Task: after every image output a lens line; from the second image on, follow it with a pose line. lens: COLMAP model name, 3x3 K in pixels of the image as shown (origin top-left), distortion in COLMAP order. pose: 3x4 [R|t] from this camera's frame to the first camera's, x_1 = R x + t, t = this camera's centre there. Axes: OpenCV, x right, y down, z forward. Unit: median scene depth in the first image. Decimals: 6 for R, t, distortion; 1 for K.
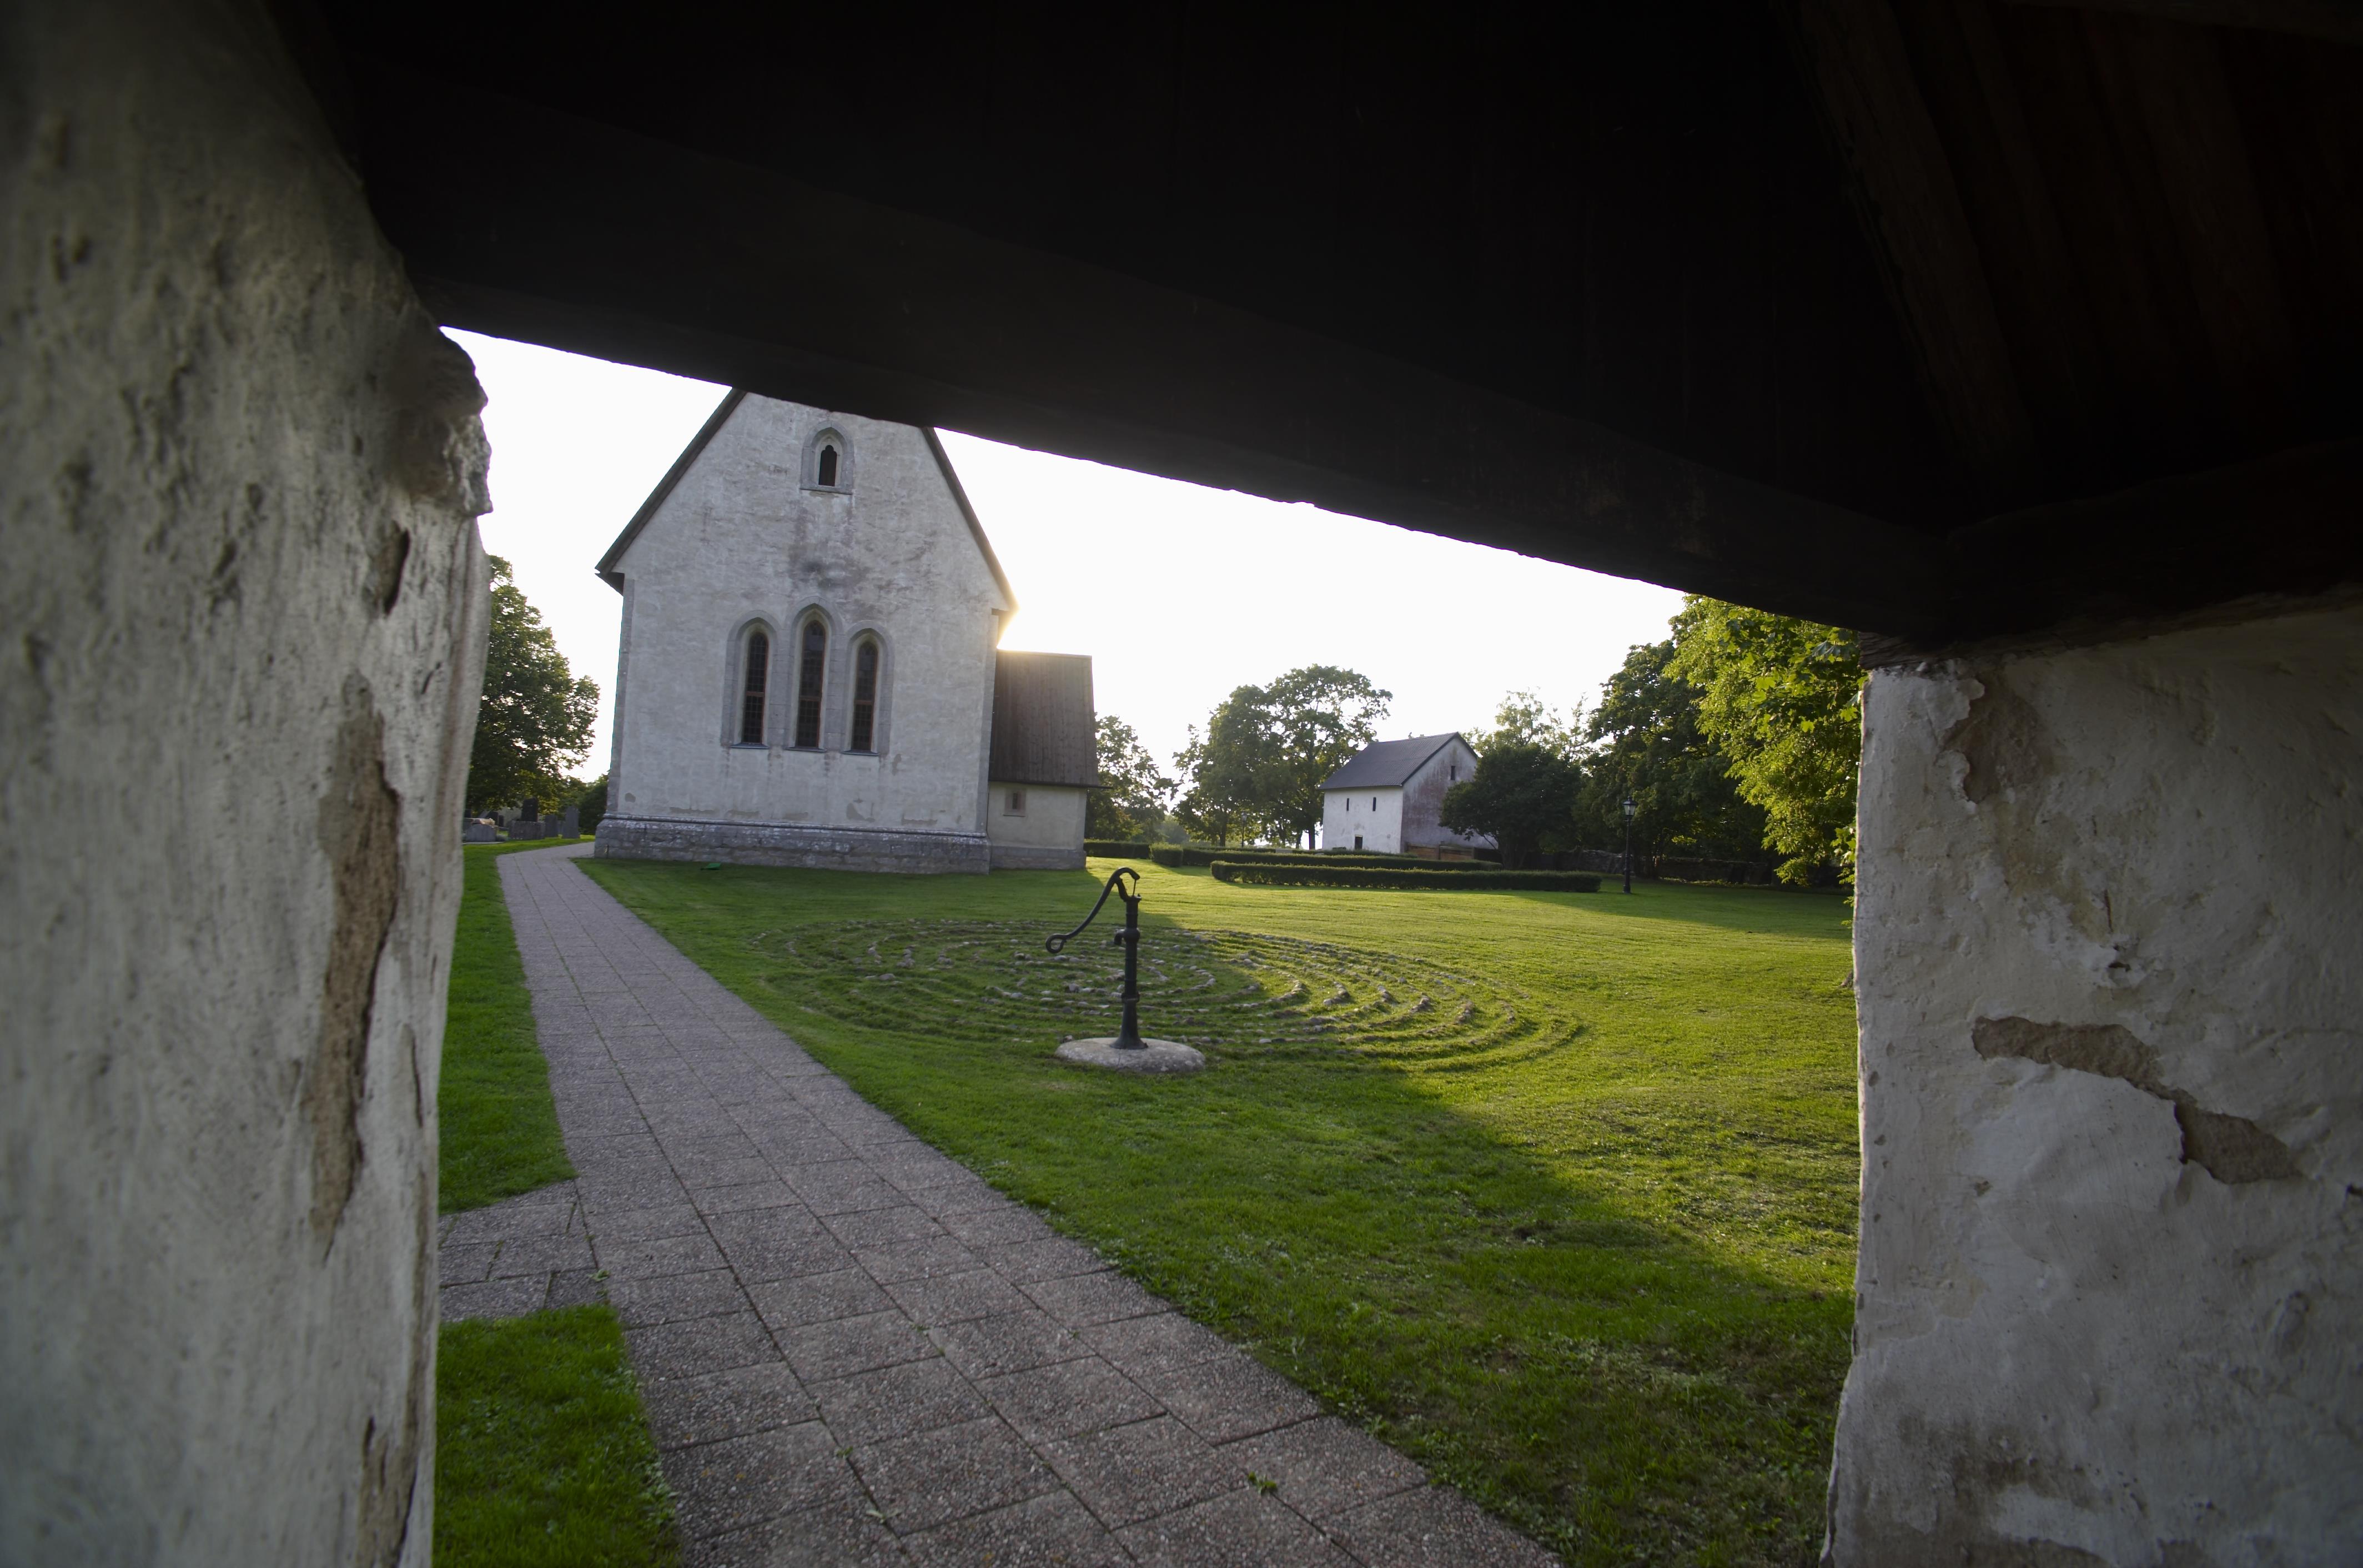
lens RADIAL K [[1148.7, 0, 1192.6], [0, 1148.7, 783.8], [0, 0, 1]] dist [-0.065411, 0.039746]
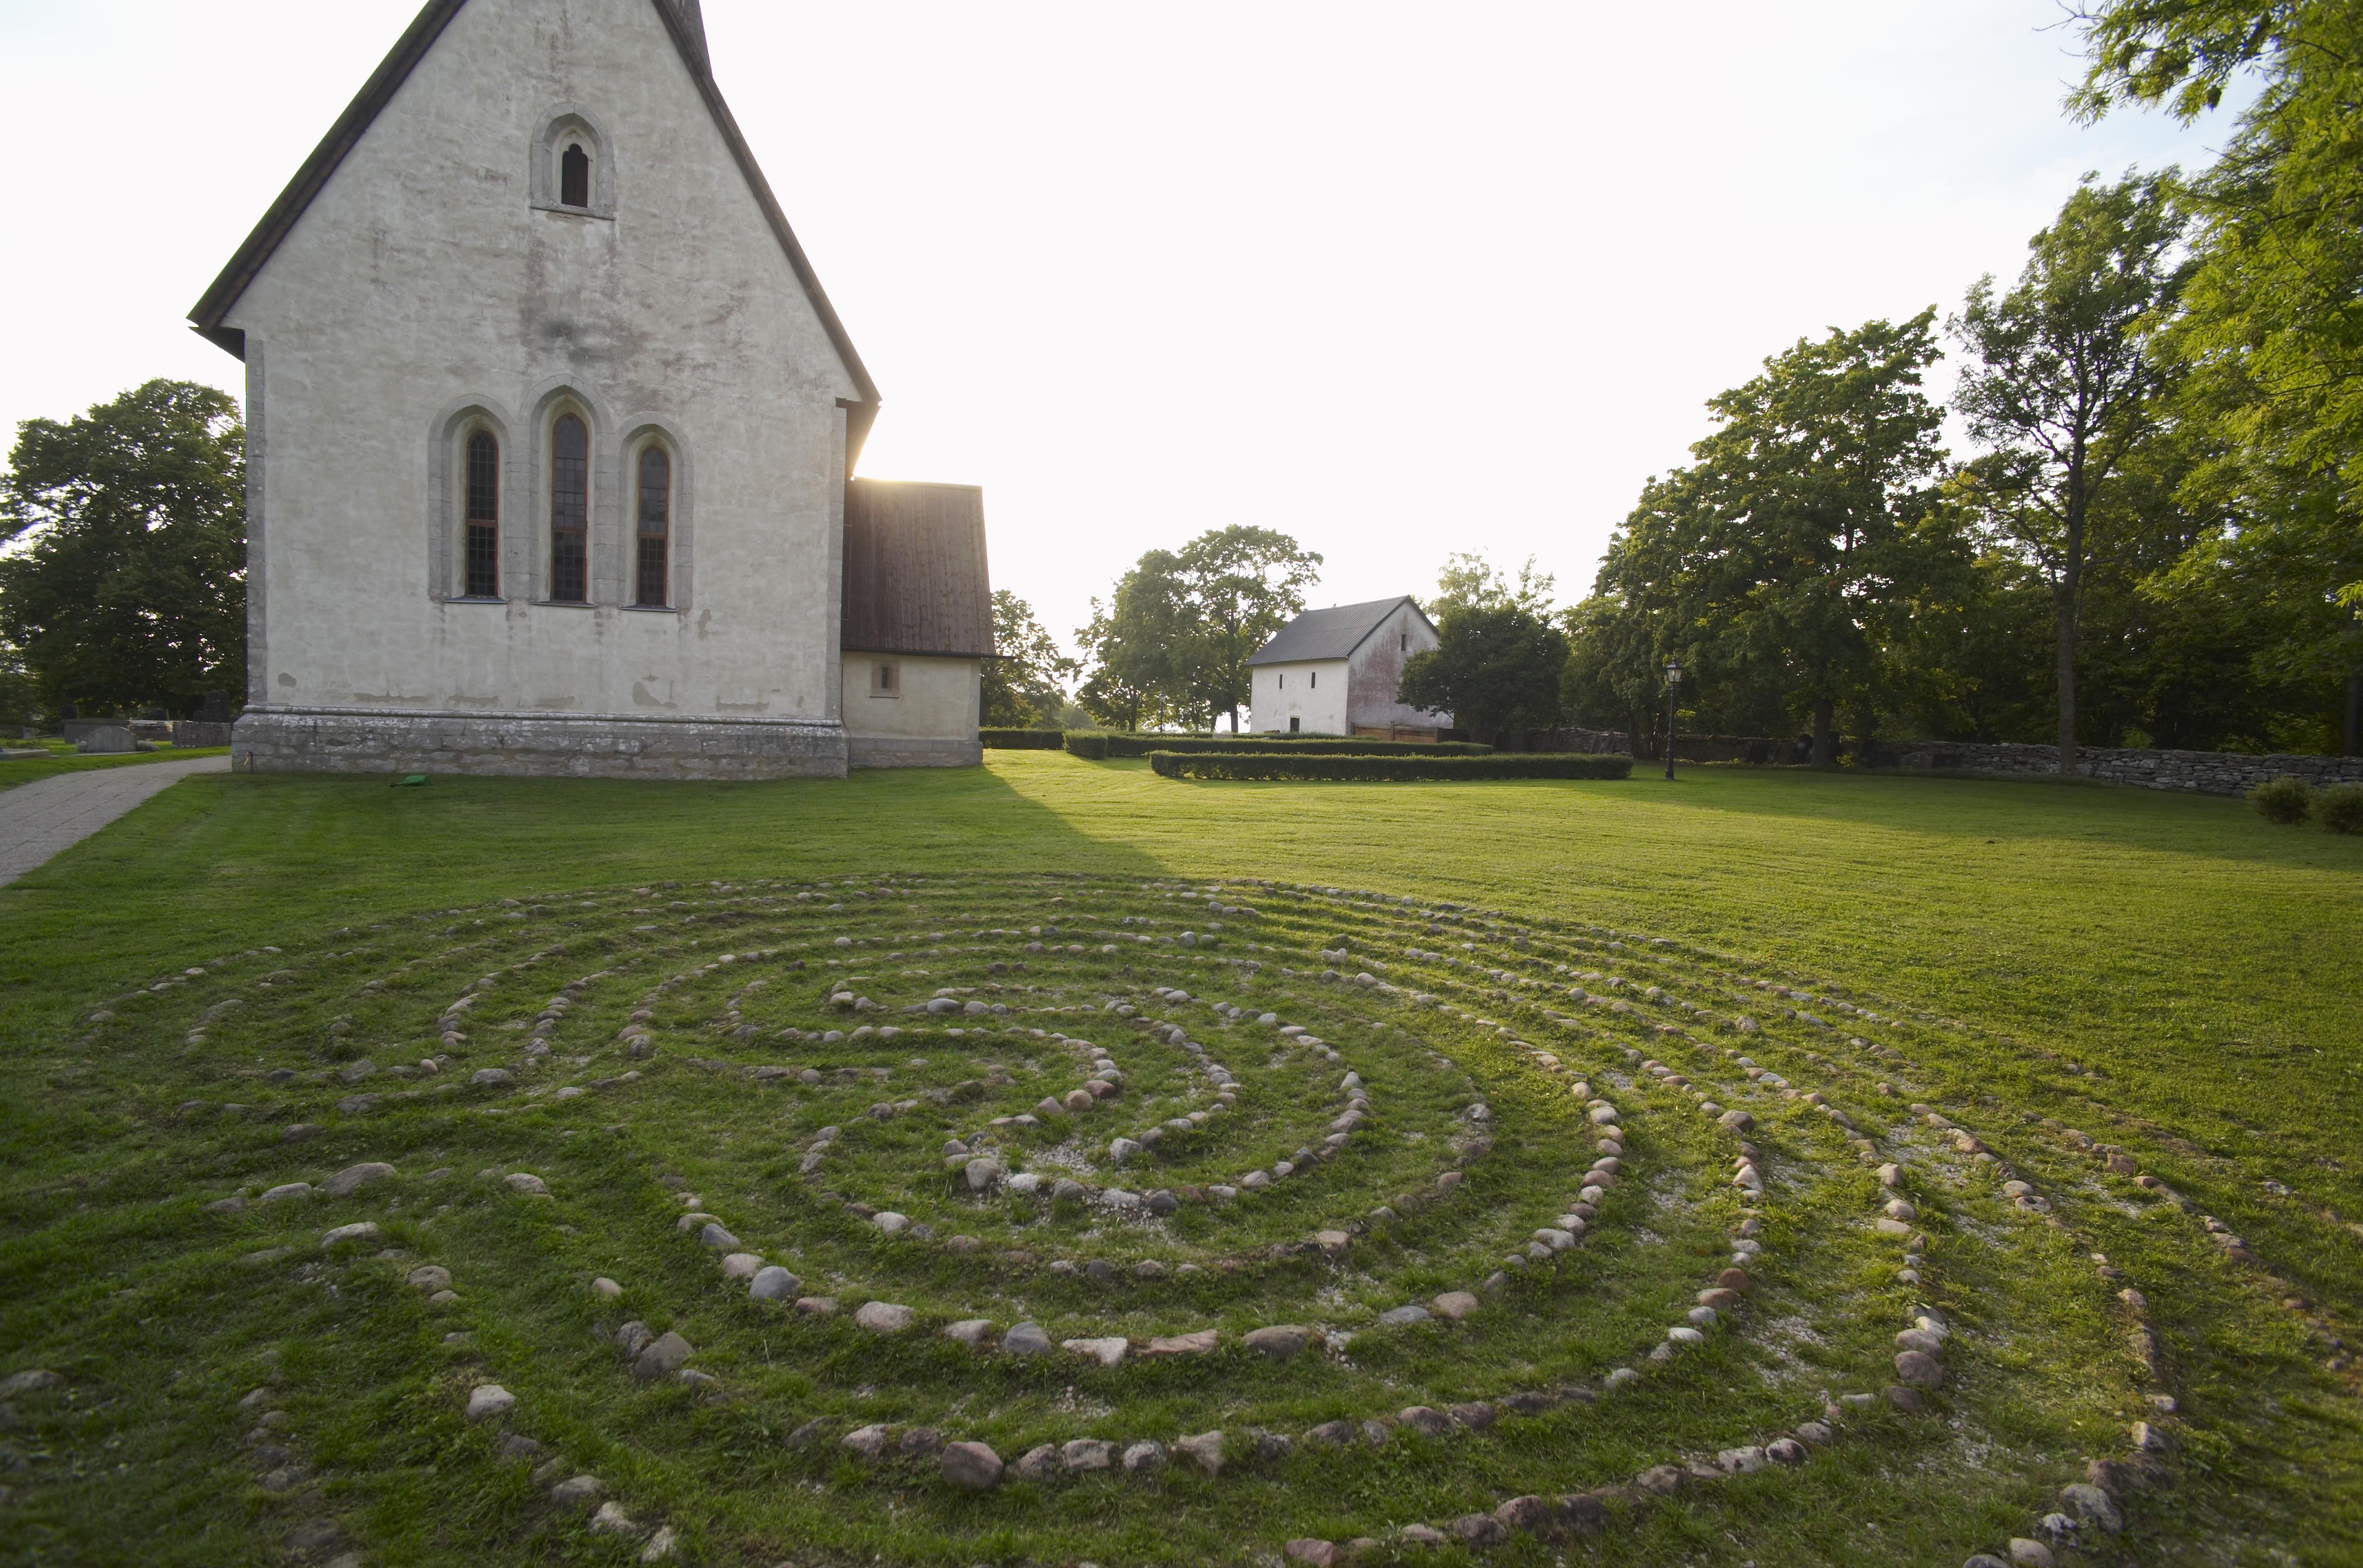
lens RADIAL K [[1148.7, 0, 1192.6], [0, 1148.7, 783.8], [0, 0, 1]] dist [-0.065411, 0.039746]
pose [[0.995475, -0.026912, 0.091137, -0.028801], [0.017797, 0.994889, 0.099397, 0.015707], [-0.093347, -0.097325, 0.990865, 0.274649]]
